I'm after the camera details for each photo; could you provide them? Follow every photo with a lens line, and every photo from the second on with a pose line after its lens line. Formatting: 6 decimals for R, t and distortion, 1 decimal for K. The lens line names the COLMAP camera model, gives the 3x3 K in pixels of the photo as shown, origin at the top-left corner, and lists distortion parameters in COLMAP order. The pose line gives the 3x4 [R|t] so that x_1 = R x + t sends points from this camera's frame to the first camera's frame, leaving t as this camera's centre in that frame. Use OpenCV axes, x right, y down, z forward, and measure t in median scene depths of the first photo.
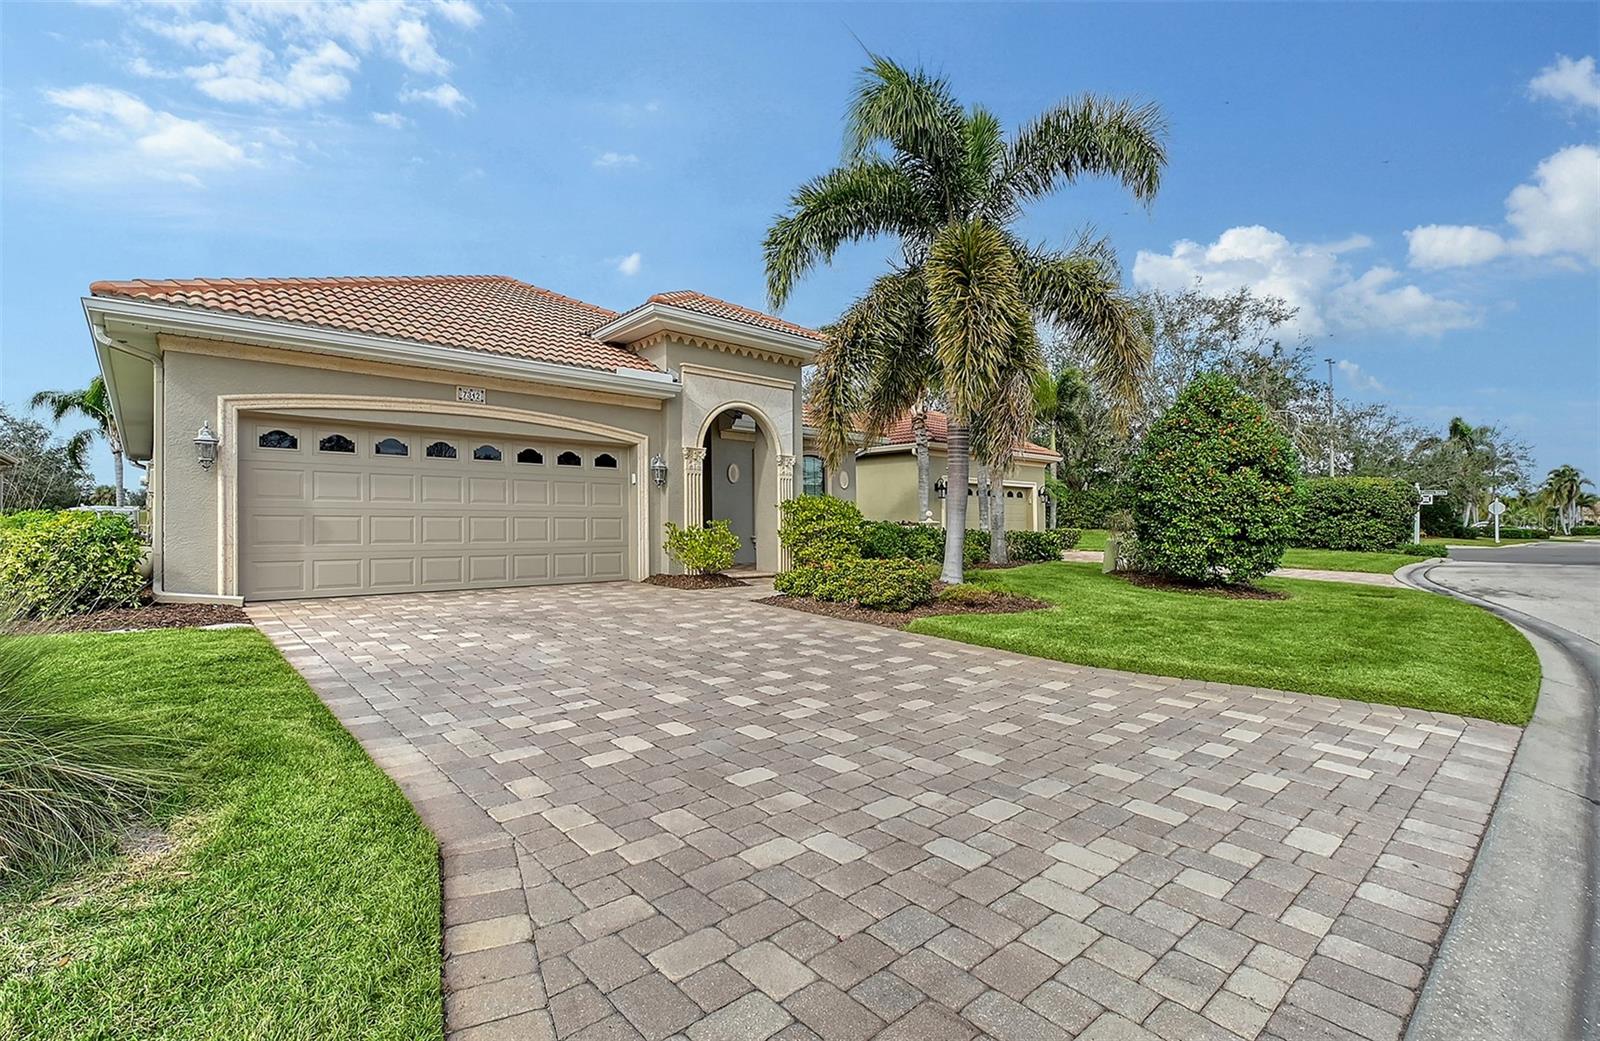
lens RADIAL K [[722.8, 0, 793.3], [0, 722.8, 504.9], [0, 0, 1]] dist [-0.007034, -0.001032]
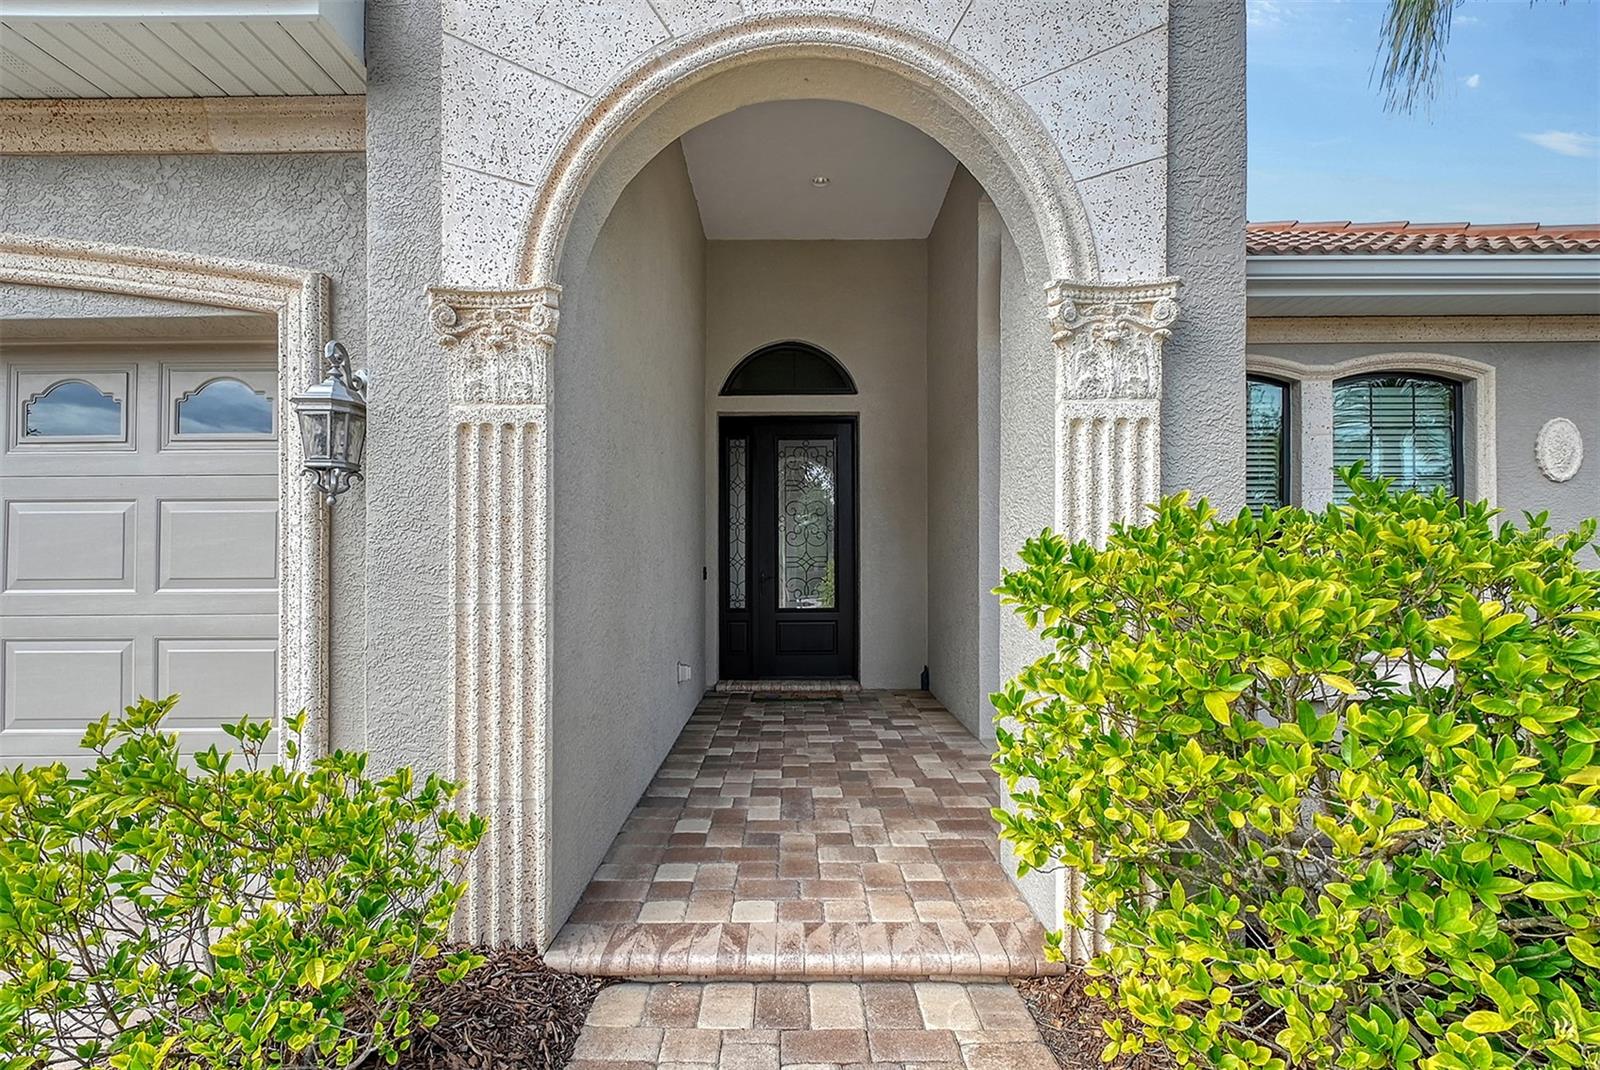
lens RADIAL K [[764.9, 0, 800.0], [0, 764.9, 535.0], [0, 0, 1]] dist [-0.000654, -0.000386]
pose [[0.751416, -0.042976, -0.658428, 0.073826], [0.025407, 0.999021, -0.036211, -0.002535], [0.659340, 0.010481, 0.751772, 1.108542]]
